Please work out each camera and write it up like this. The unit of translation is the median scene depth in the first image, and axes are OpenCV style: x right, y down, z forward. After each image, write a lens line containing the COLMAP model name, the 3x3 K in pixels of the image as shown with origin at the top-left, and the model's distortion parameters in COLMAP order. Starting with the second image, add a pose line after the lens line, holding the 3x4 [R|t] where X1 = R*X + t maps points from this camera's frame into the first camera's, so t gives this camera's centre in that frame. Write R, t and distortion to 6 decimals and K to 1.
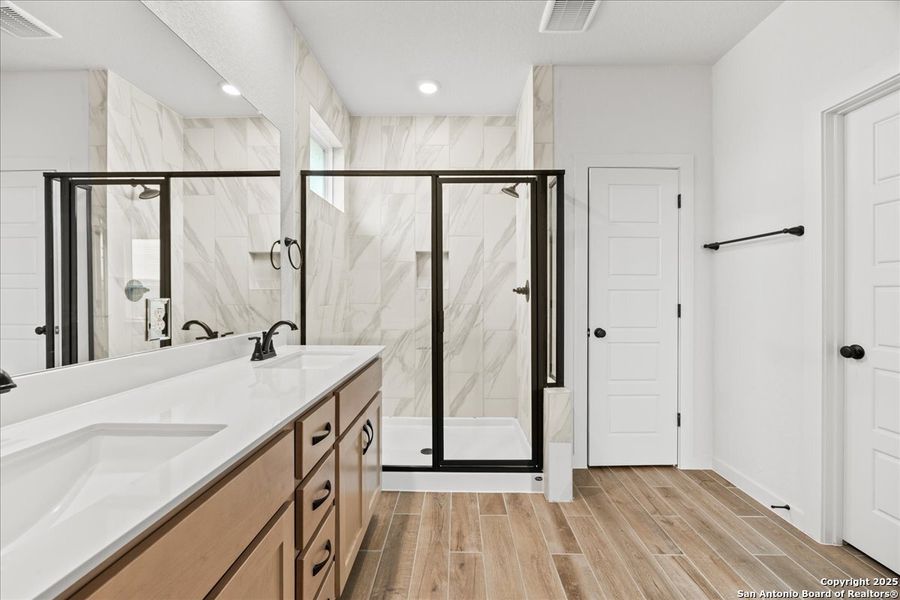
lens RADIAL K [[381.9, 0, 453.0], [0, 381.9, 297.0], [0, 0, 1]] dist [0.004832, 0.000652]
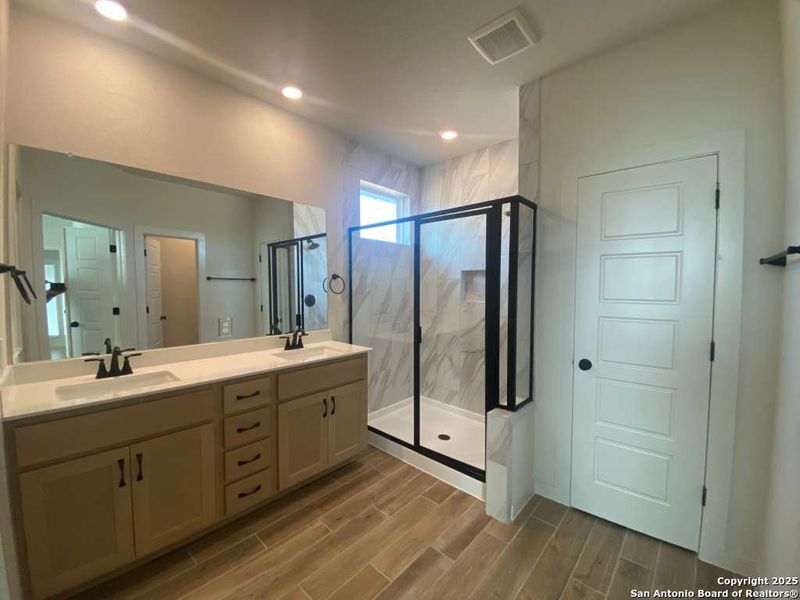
lens RADIAL K [[329.8, 0, 399.6], [0, 329.8, 302.1], [0, 0, 1]] dist [0.008870, -0.001070]
pose [[0.739077, 0.033443, -0.672790, 0.648158], [-0.006191, 0.999062, 0.042861, -0.091131], [0.673592, -0.027513, 0.738591, 0.157858]]
